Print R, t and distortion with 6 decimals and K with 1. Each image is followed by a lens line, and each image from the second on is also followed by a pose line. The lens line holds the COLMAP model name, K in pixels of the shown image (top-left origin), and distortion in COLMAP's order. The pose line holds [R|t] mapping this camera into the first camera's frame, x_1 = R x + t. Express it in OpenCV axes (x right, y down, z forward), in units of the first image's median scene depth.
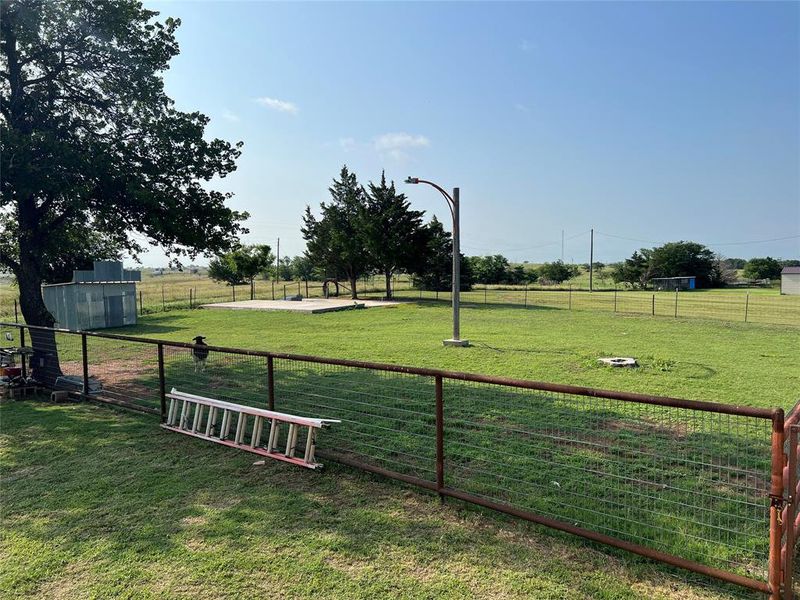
lens RADIAL K [[607.0, 0, 400.0], [0, 607.0, 300.0], [0, 0, 1]] dist [0.103262, -0.139843]
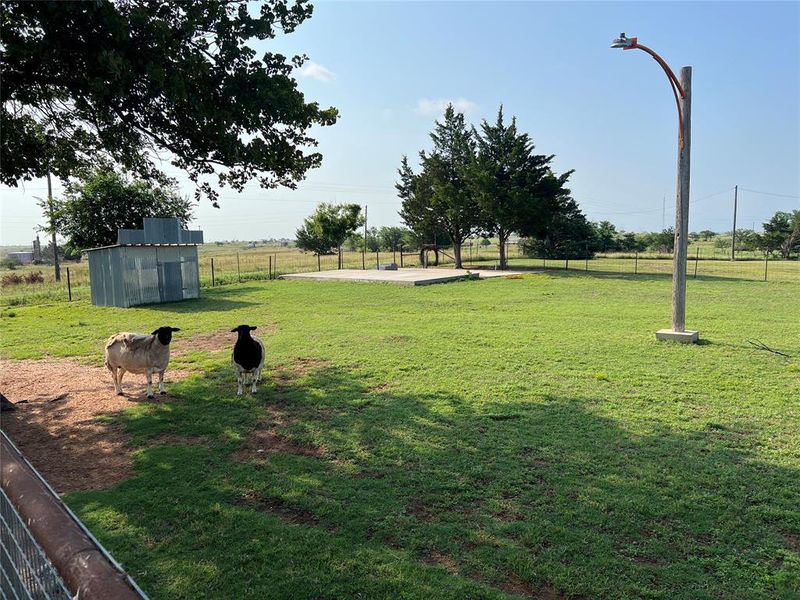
lens RADIAL K [[607.0, 0, 400.0], [0, 607.0, 300.0], [0, 0, 1]] dist [0.103262, -0.139843]
pose [[0.990496, 0.006989, -0.137365, -0.042337], [-0.000742, 0.998965, 0.045472, 0.003832], [0.137541, -0.044938, 0.989476, 0.170518]]
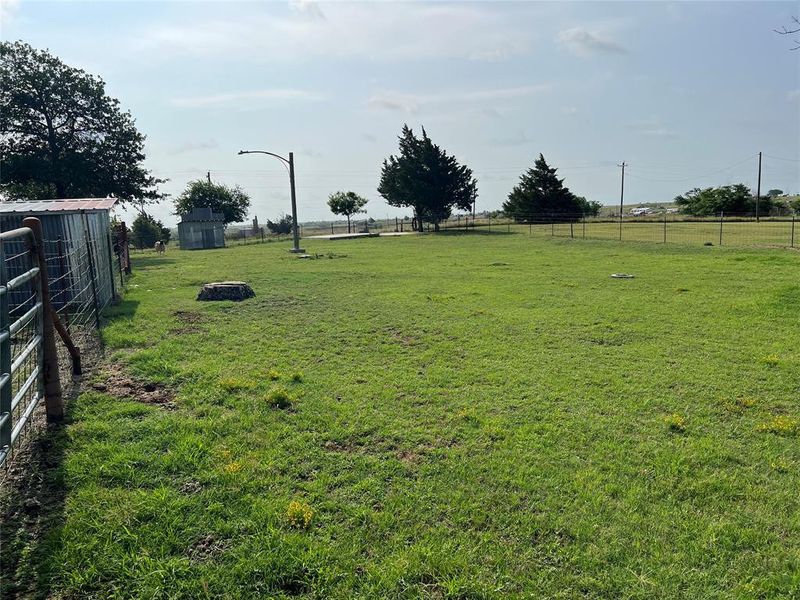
lens RADIAL K [[607.0, 0, 400.0], [0, 607.0, 300.0], [0, 0, 1]] dist [0.103262, -0.139843]
pose [[0.880213, 0.035252, -0.473268, 0.500522], [0.008972, 0.995823, 0.090862, 0.024434], [0.474494, -0.084224, 0.876220, -0.131553]]
